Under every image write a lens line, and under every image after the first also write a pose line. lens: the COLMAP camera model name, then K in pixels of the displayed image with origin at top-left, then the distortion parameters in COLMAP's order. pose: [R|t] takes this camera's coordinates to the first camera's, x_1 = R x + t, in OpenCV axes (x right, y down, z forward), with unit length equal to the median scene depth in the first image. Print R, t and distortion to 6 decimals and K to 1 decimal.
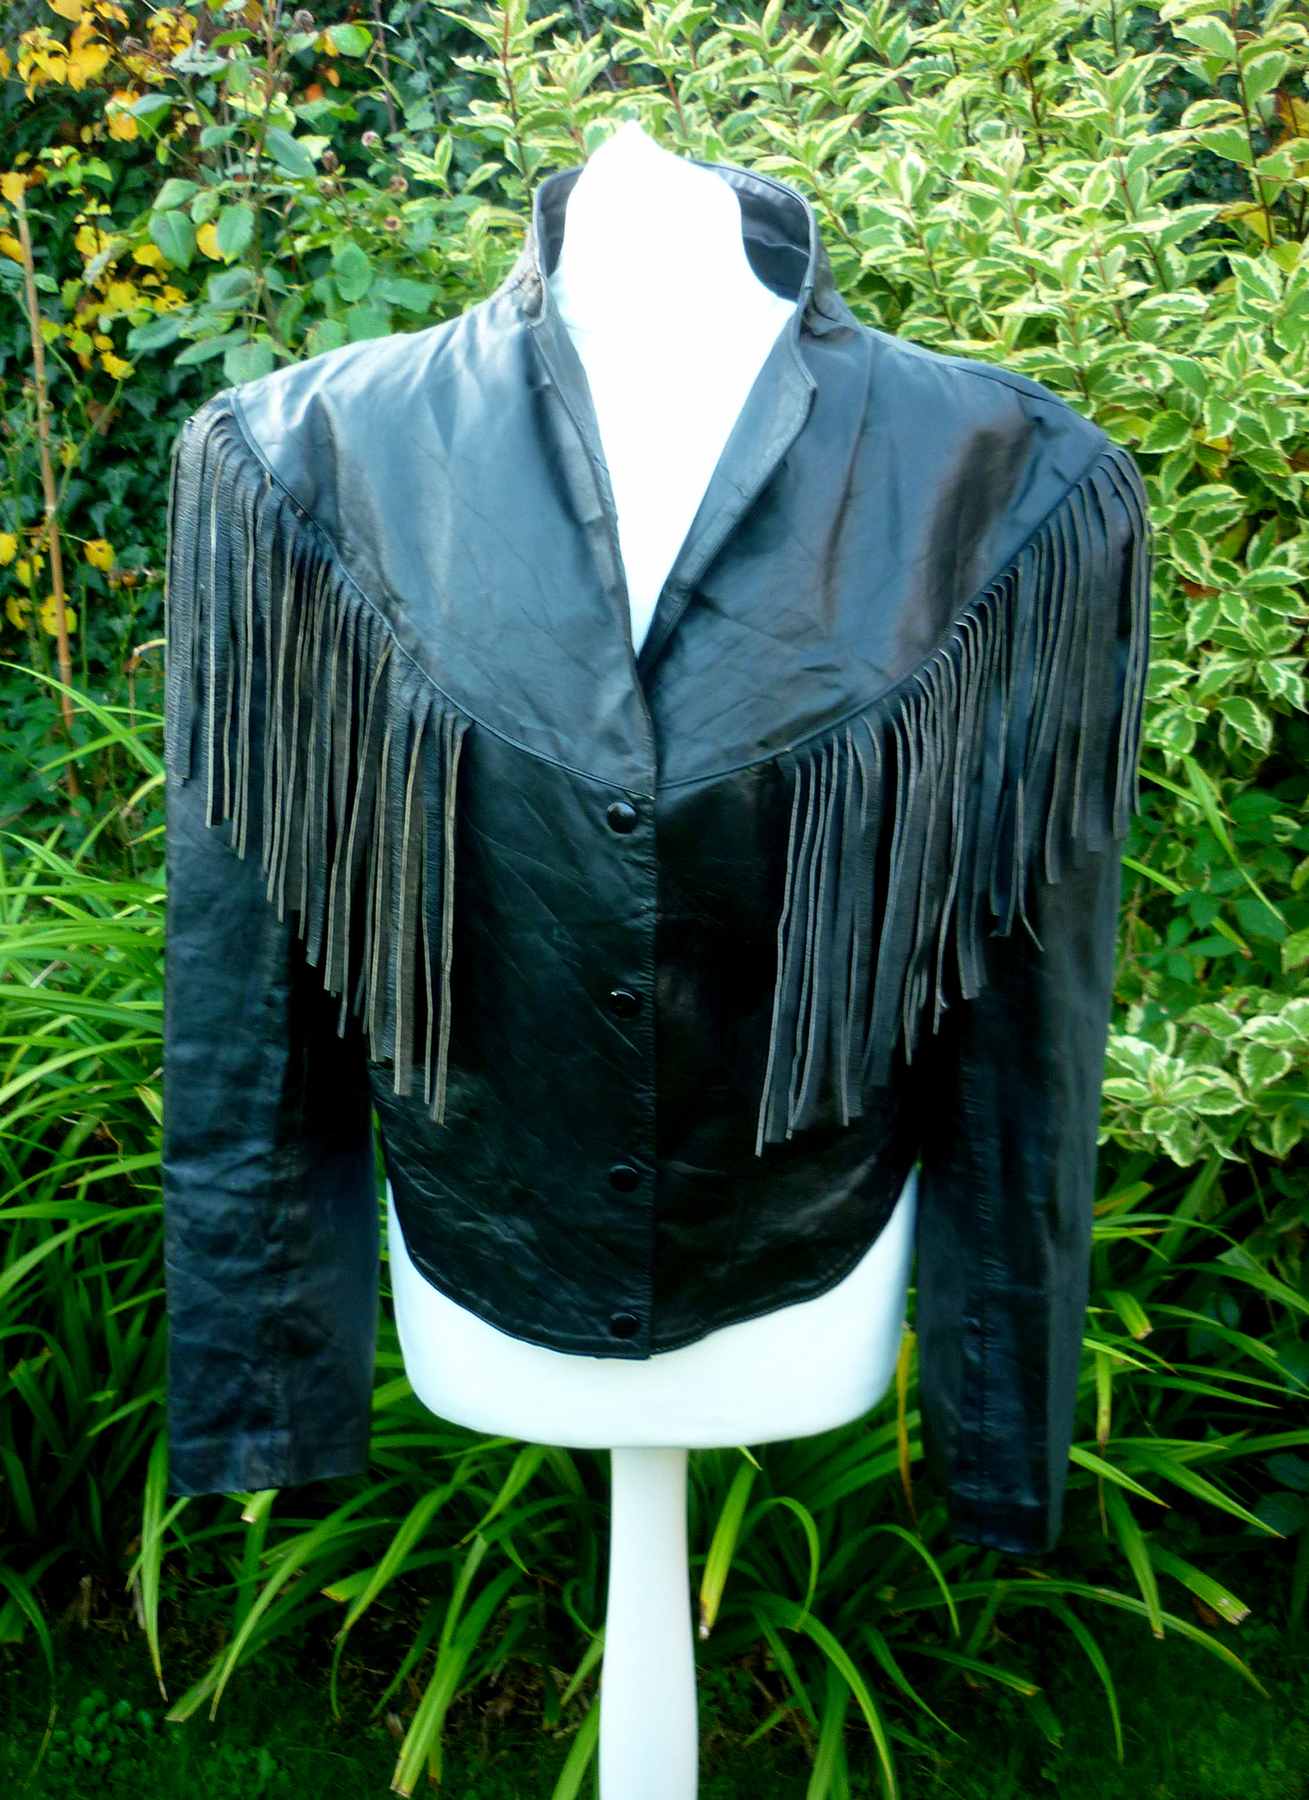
lens RADIAL K [[2116.6, 0, 619.6], [0, 2116.6, 800.0], [0, 0, 1]] dist [-0.018977, 0.015694]
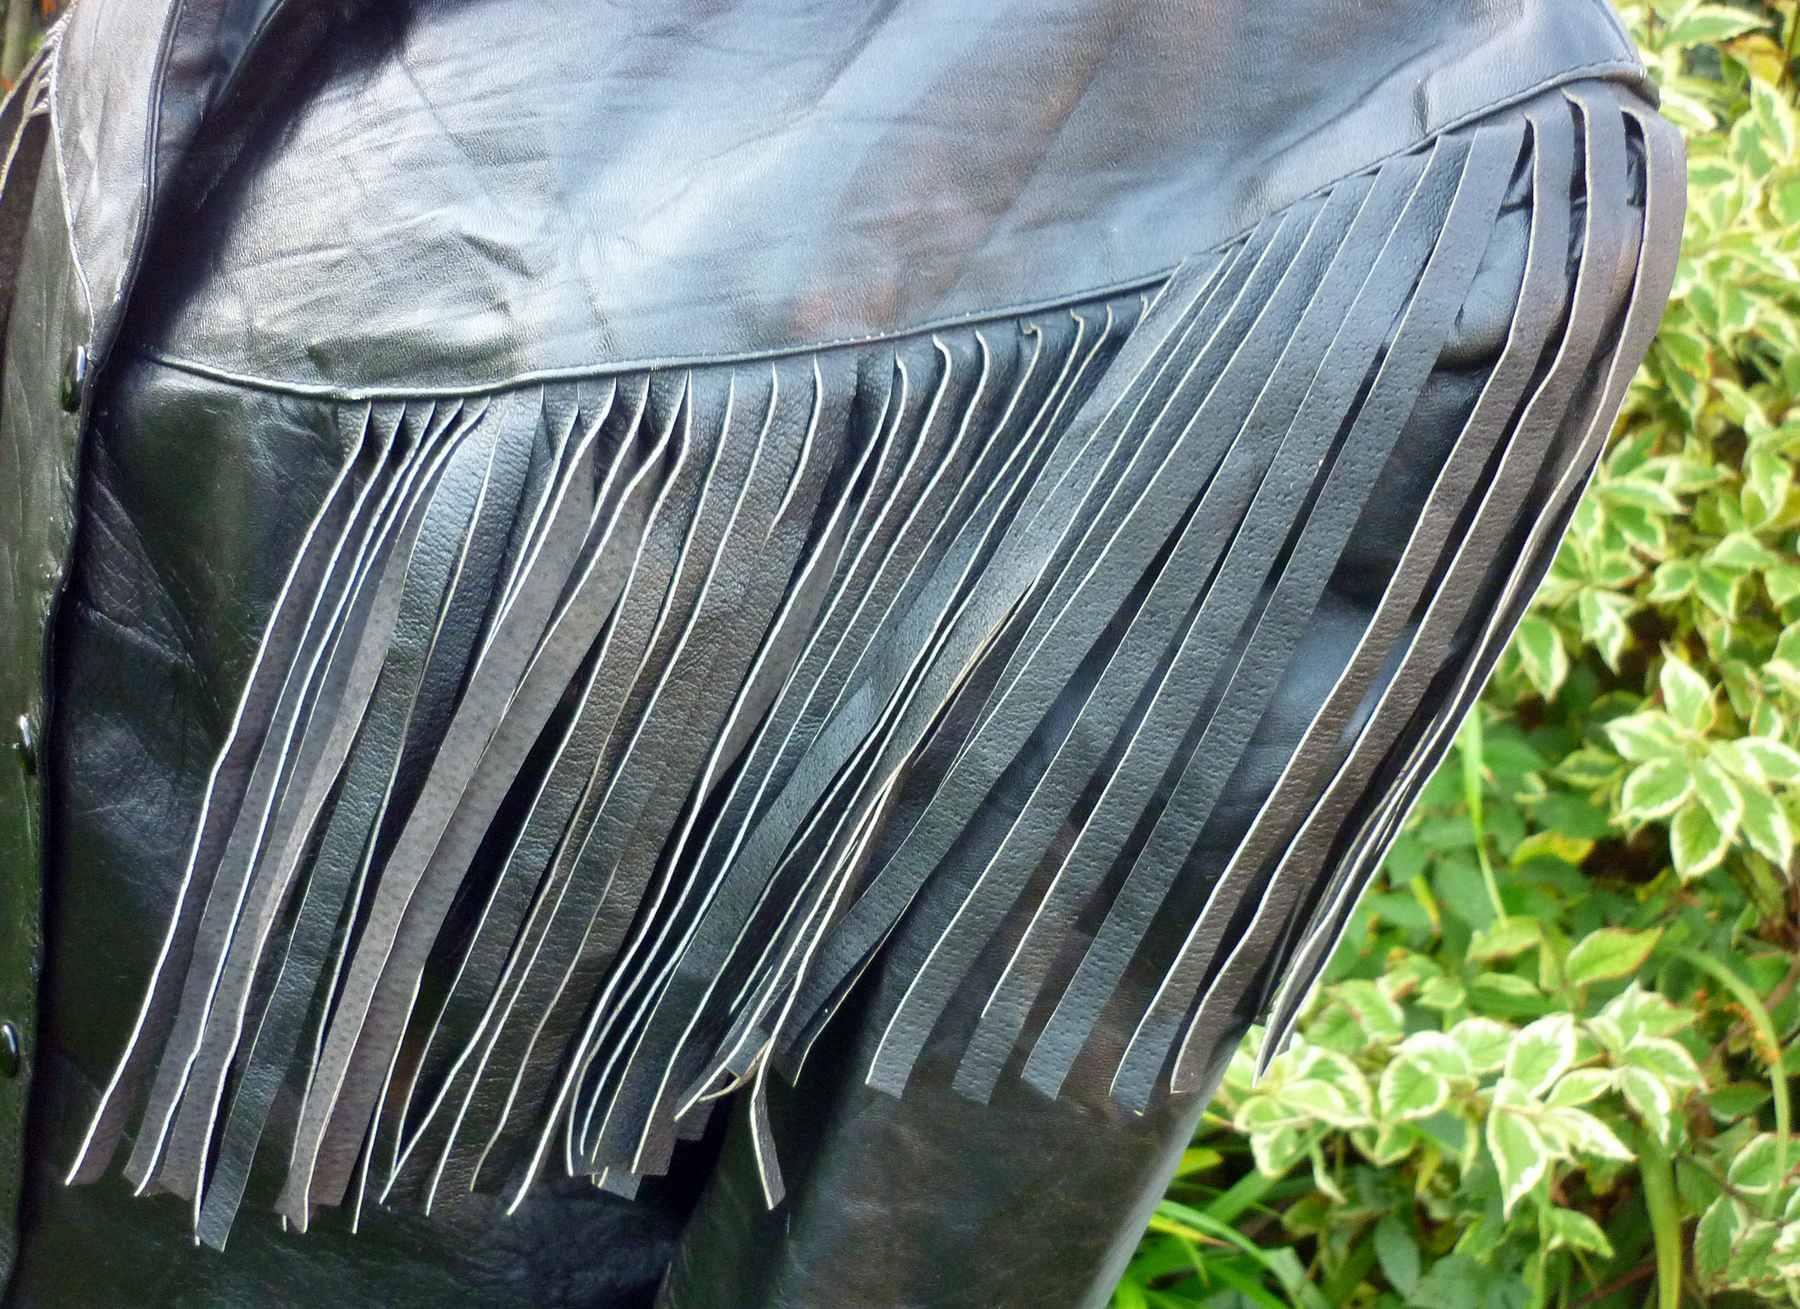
lens RADIAL K [[1815.5, 0, 902.1], [0, 1815.5, 696.5], [0, 0, 1]] dist [-0.044719, 0.042385]
pose [[0.940364, 0.337672, 0.041144, 0.047117], [-0.340147, 0.931983, 0.125331, -0.025458], [0.003975, -0.131852, 0.991261, 0.319178]]
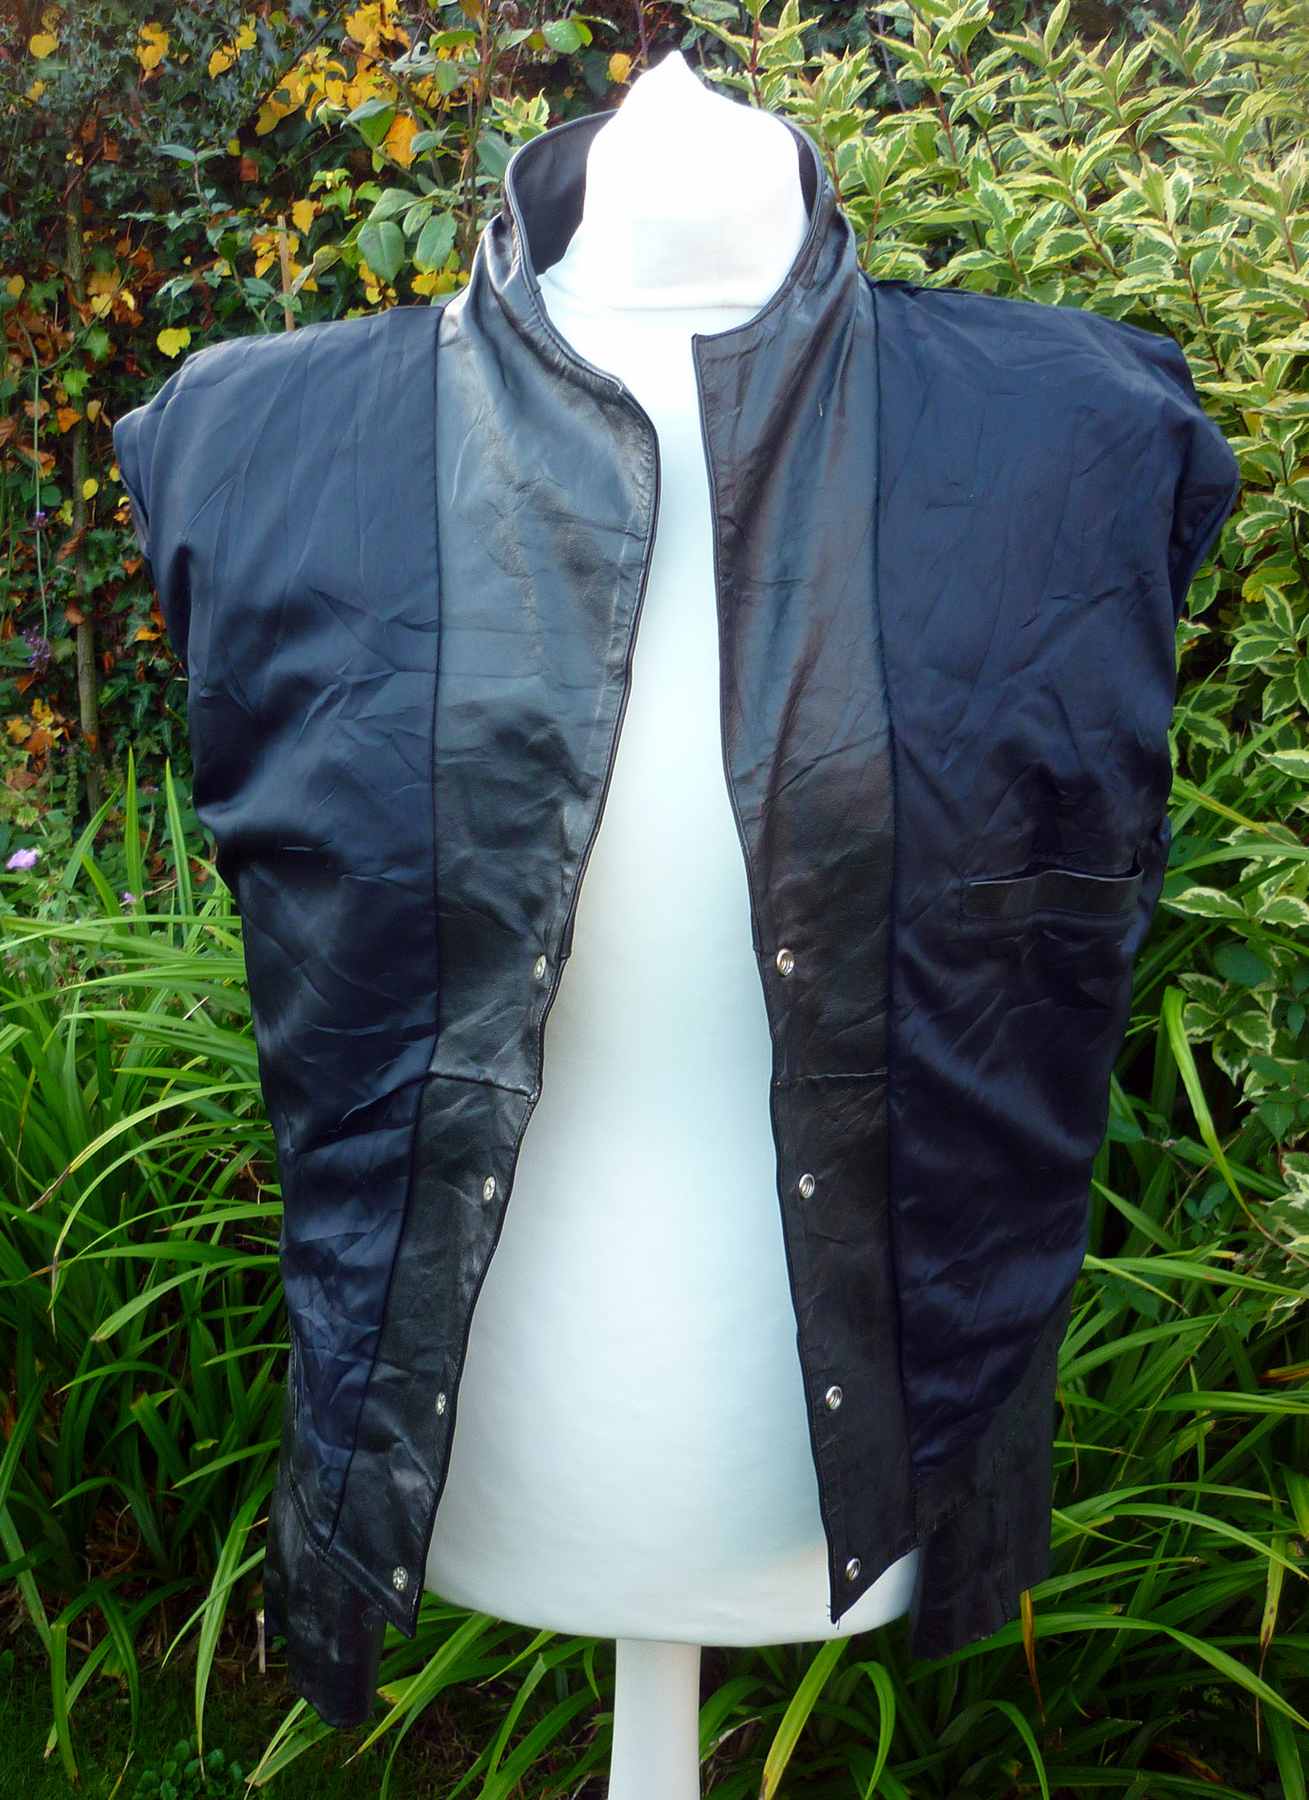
lens RADIAL K [[1985.7, 0, 615.3], [0, 1985.7, 893.3], [0, 0, 1]] dist [-0.017501, 0.015492]
pose [[0.980429, 0.077083, -0.181155, 0.078346], [-0.072542, 0.996866, 0.031571, -0.011454], [0.183021, -0.017812, 0.982948, 0.131015]]
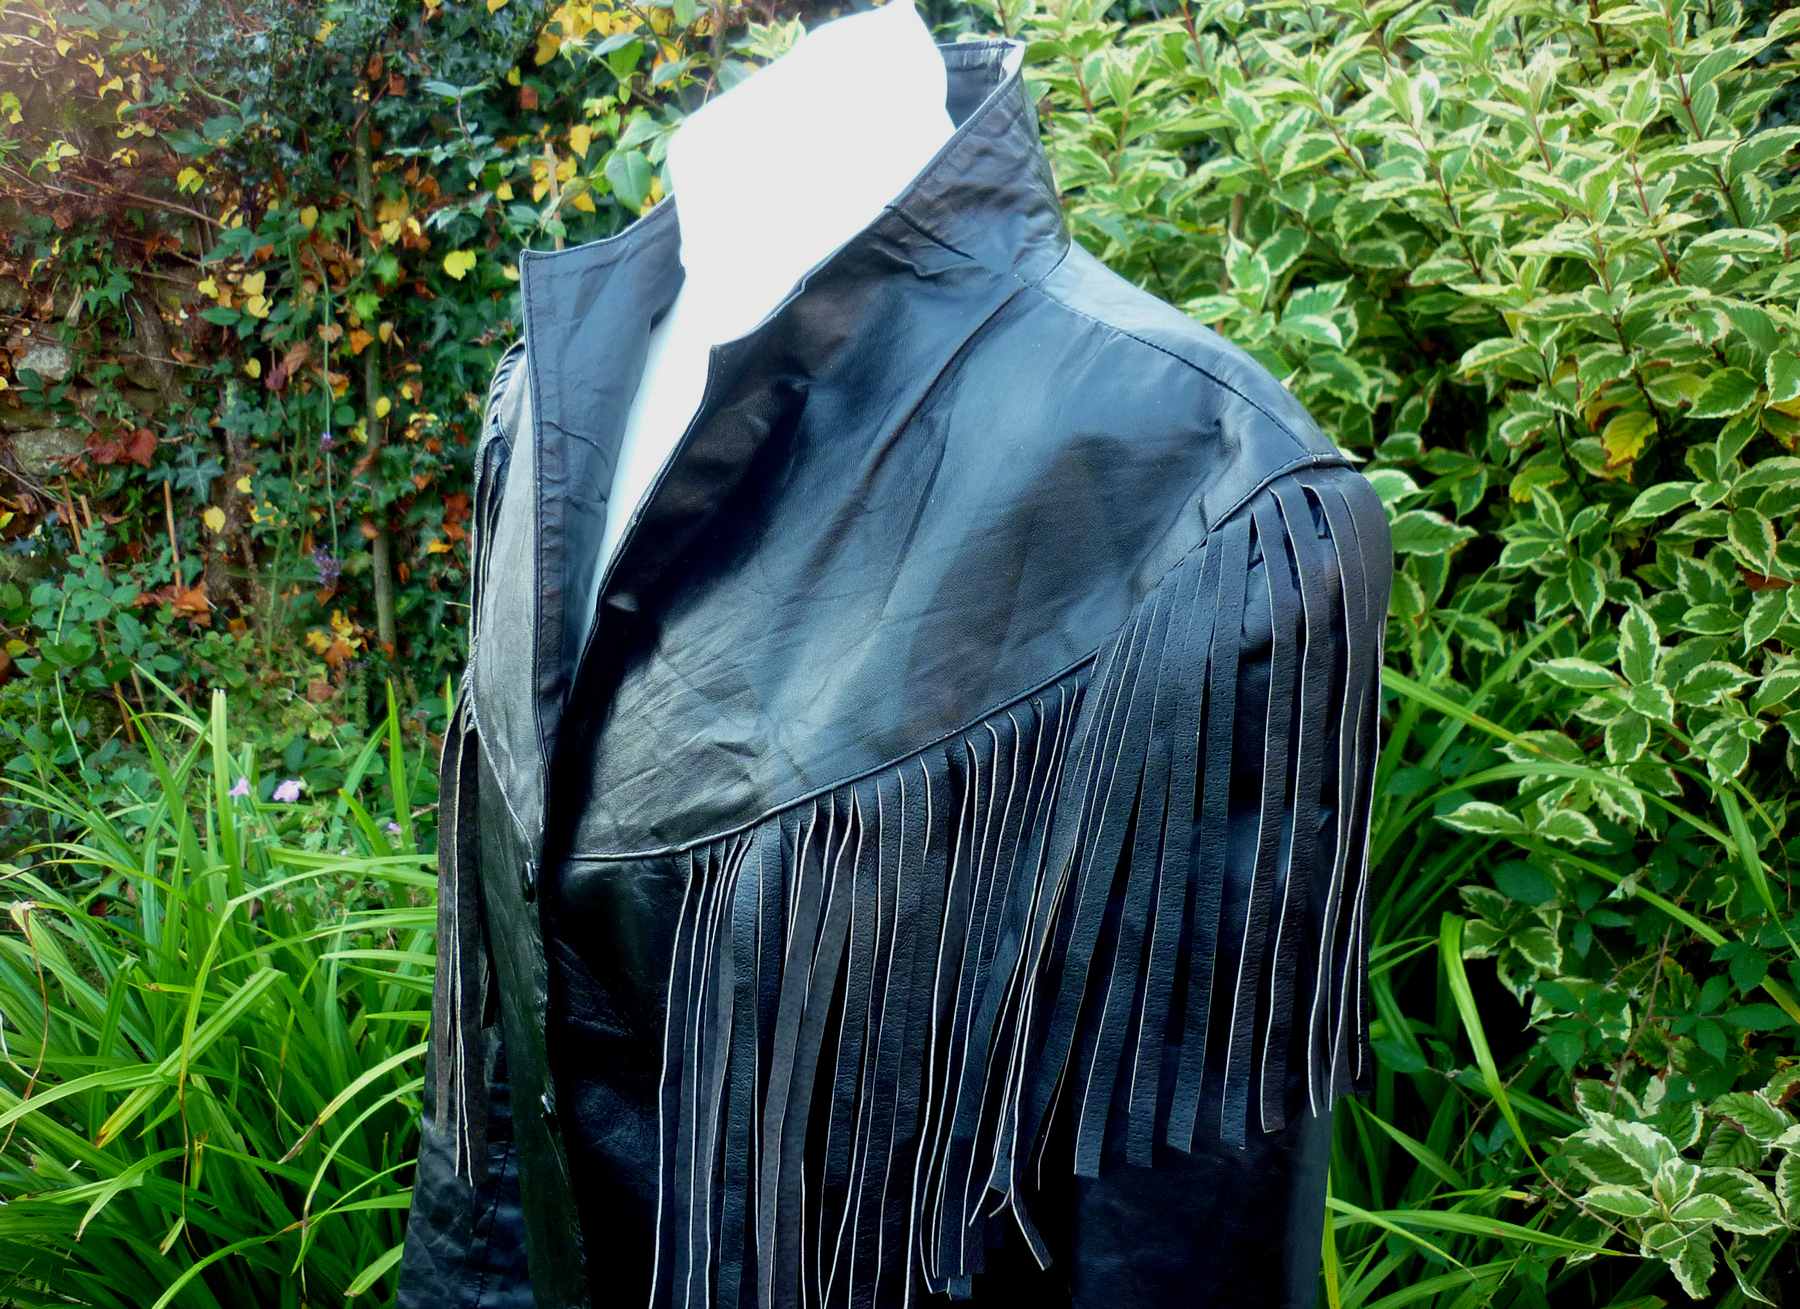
lens RADIAL K [[1881.3, 0, 864.1], [0, 1881.3, 645.9], [0, 0, 1]] dist [-0.029530, 0.027478]
pose [[0.974124, 0.041416, -0.222187, 0.092382], [-0.047126, 0.998679, -0.020457, -0.041403], [0.221047, 0.030398, 0.974789, 0.196659]]
